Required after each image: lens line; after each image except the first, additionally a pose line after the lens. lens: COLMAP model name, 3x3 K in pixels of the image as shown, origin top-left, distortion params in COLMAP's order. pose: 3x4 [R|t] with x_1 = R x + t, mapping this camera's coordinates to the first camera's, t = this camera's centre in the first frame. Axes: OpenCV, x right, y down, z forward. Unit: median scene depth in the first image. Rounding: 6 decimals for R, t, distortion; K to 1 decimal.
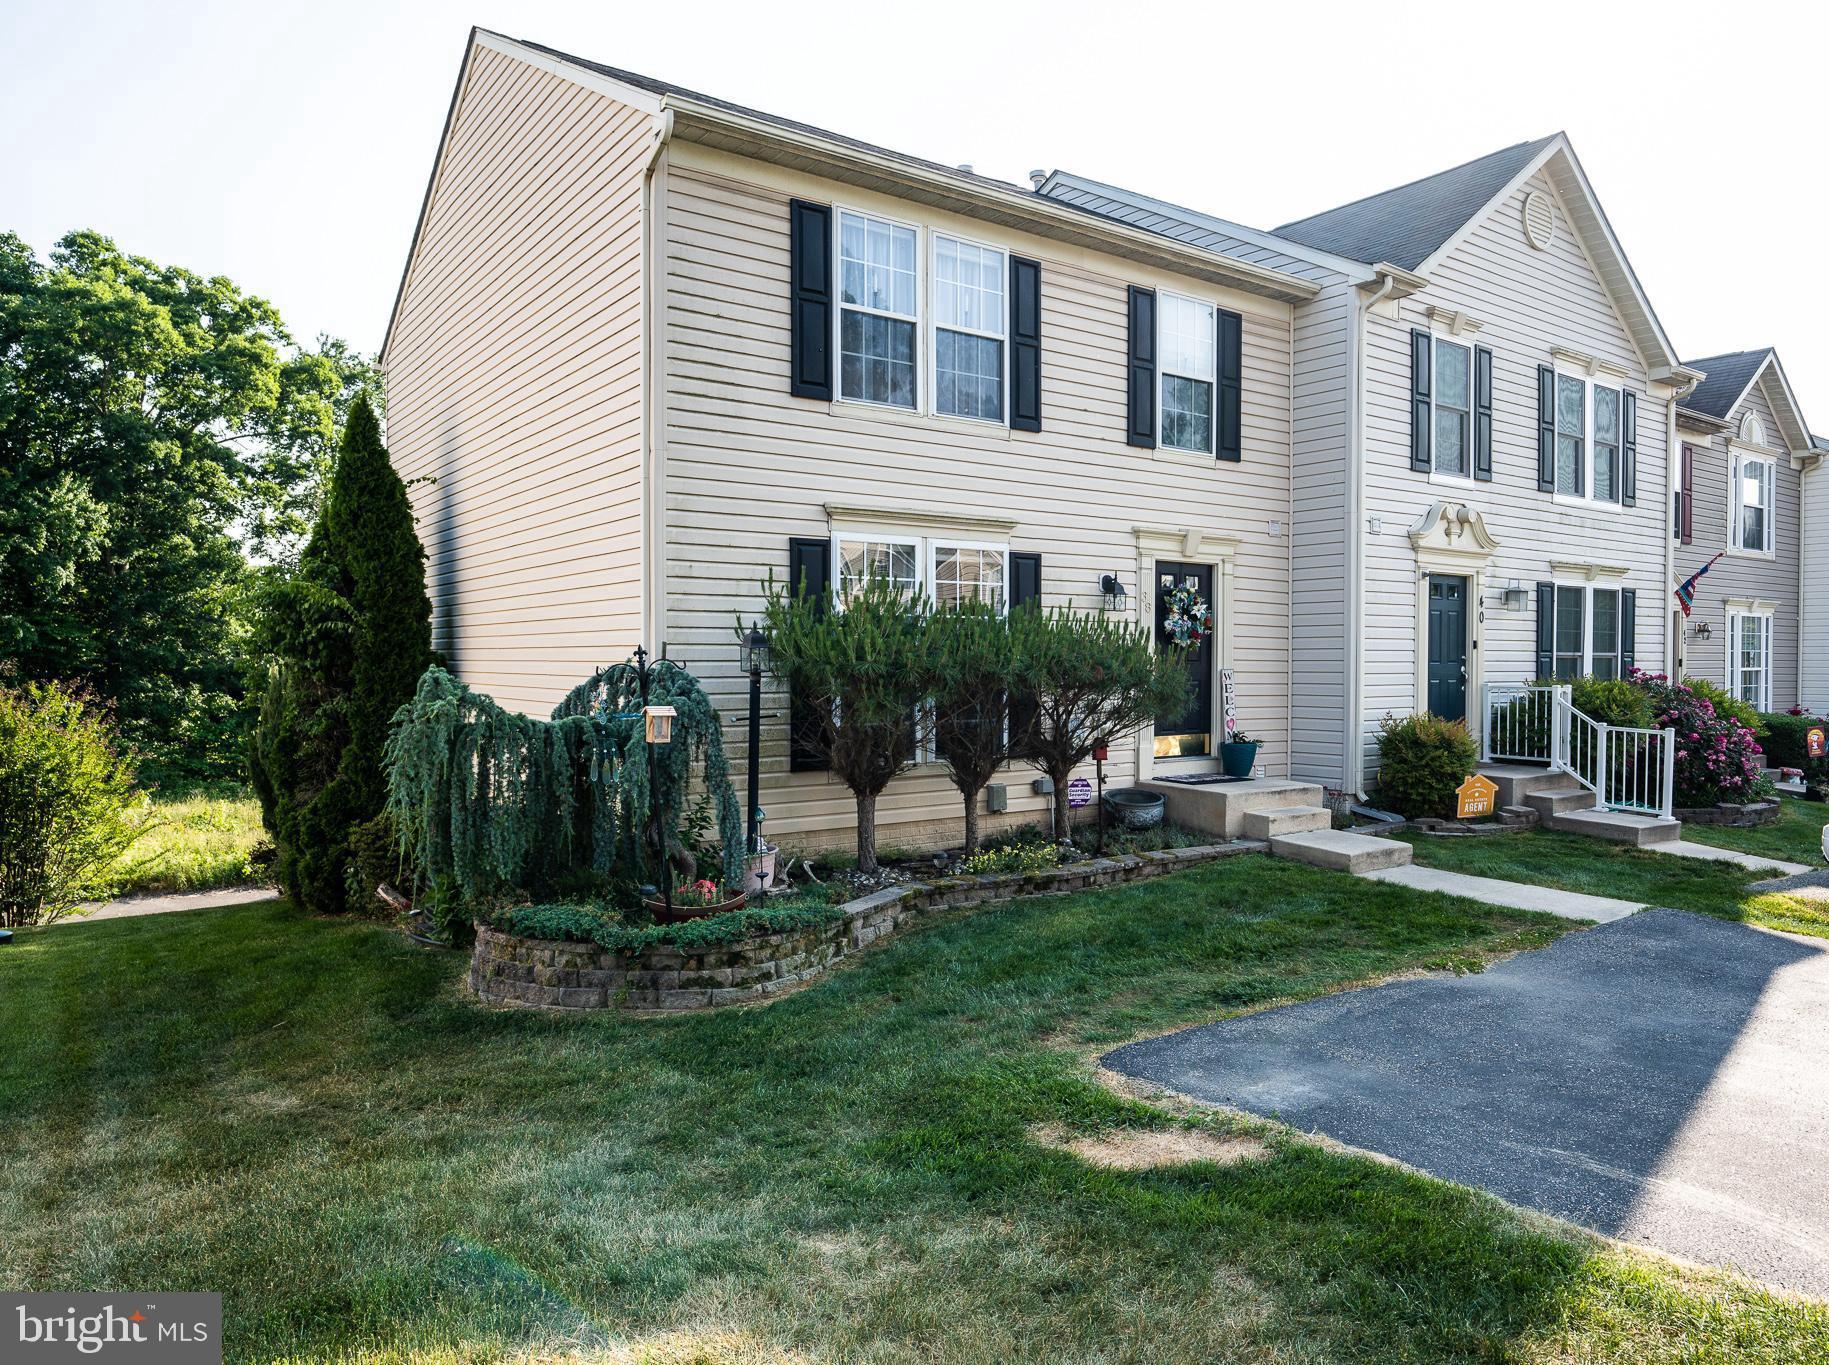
lens RADIAL K [[1284.4, 0, 914.5], [0, 1284.4, 682.5], [0, 0, 1]] dist [-0.017749, 0.006445]
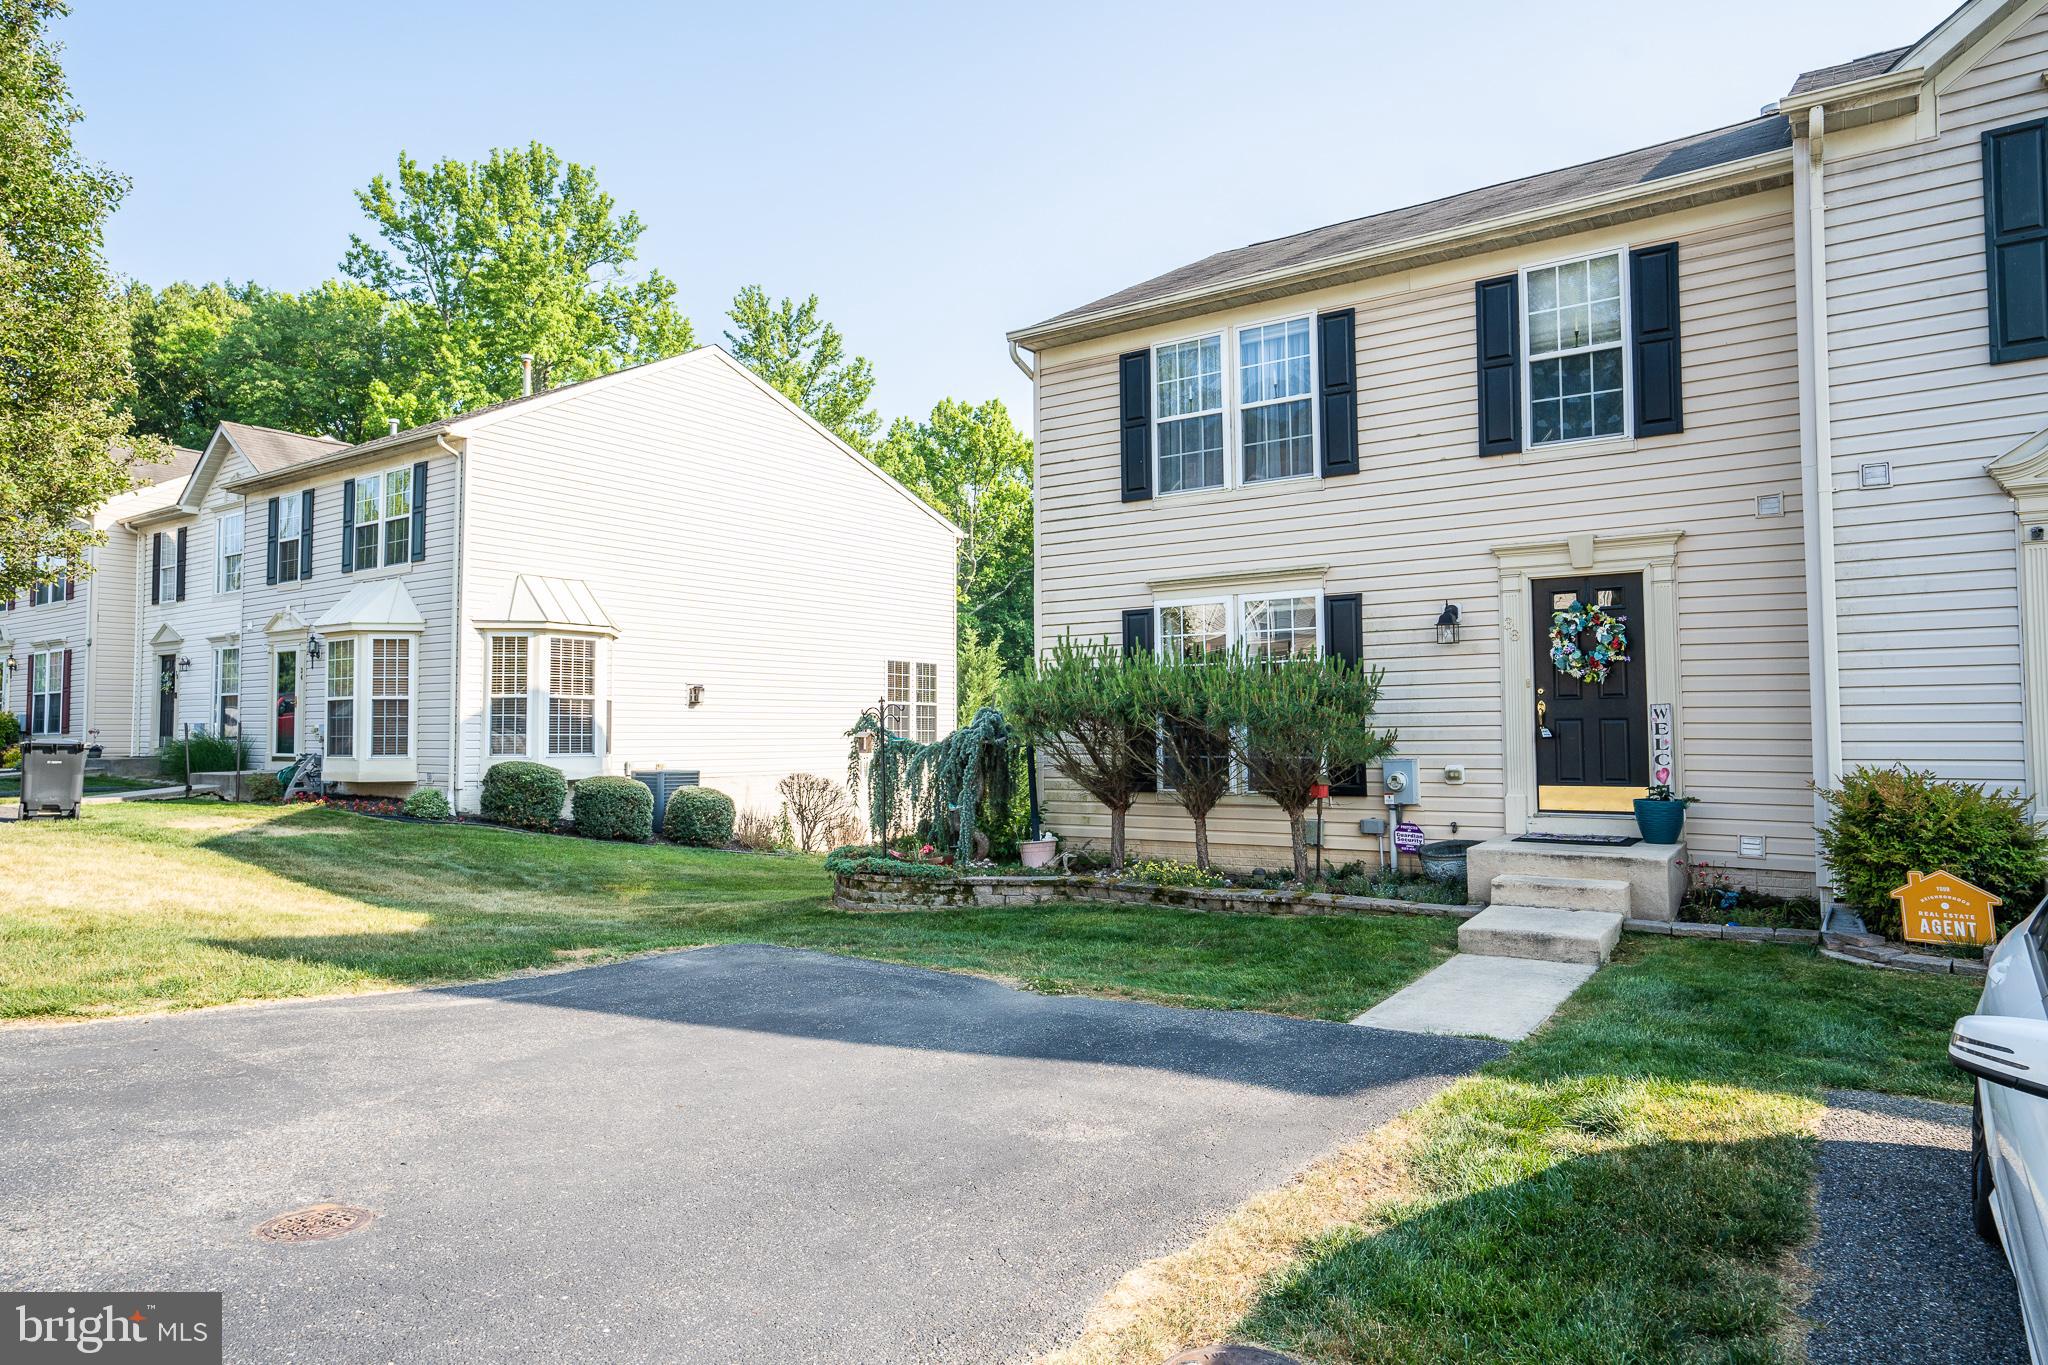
lens RADIAL K [[1206.3, 0, 984.7], [0, 1206.3, 685.2], [0, 0, 1]] dist [-0.034072, 0.032296]
pose [[0.293089, -0.041091, -0.955202, 0.895911], [-0.013150, 0.998808, -0.047002, 0.019200], [0.955995, 0.026337, 0.292200, 0.444667]]
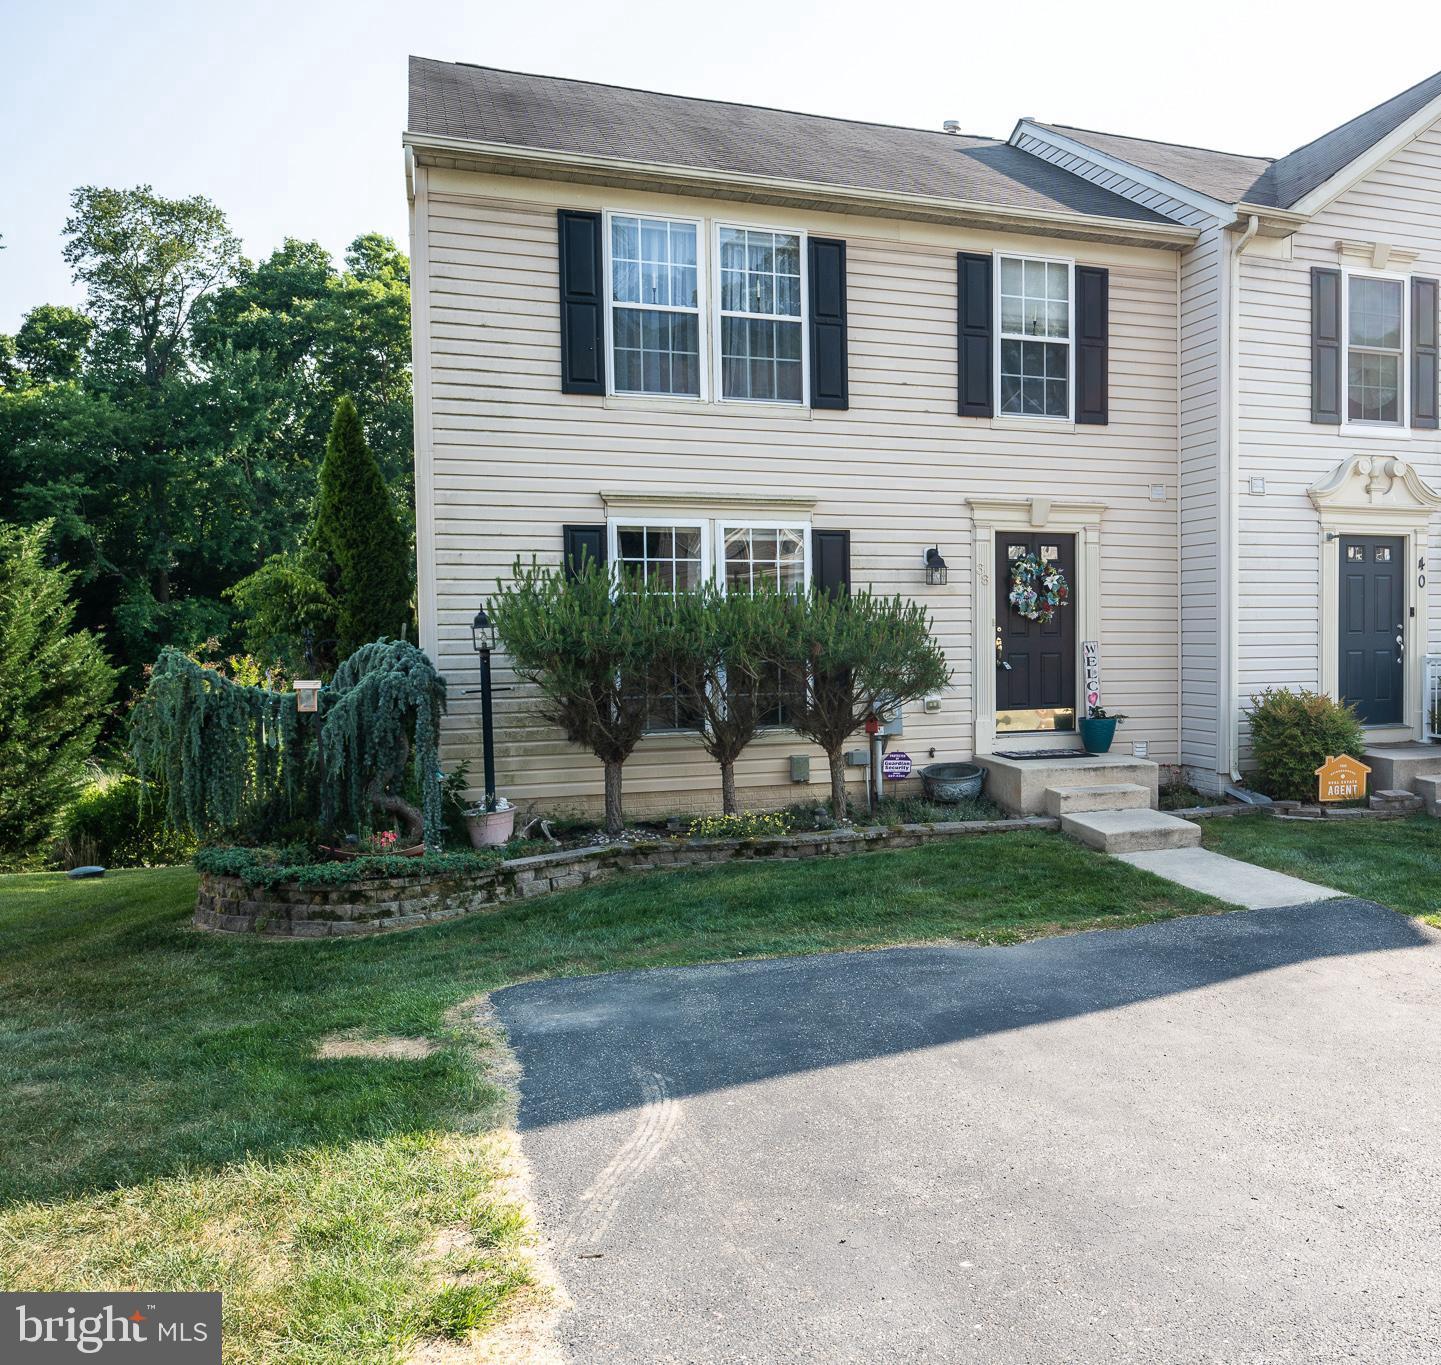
lens RADIAL K [[1399.9, 0, 919.3], [0, 1399.9, 684.0], [0, 0, 1]] dist [-0.002528, 0.003830]
pose [[0.962273, 0.001885, -0.272079, 0.448738], [0.004417, 0.999736, 0.022549, -0.003041], [0.272050, -0.022900, 0.962011, -0.051840]]
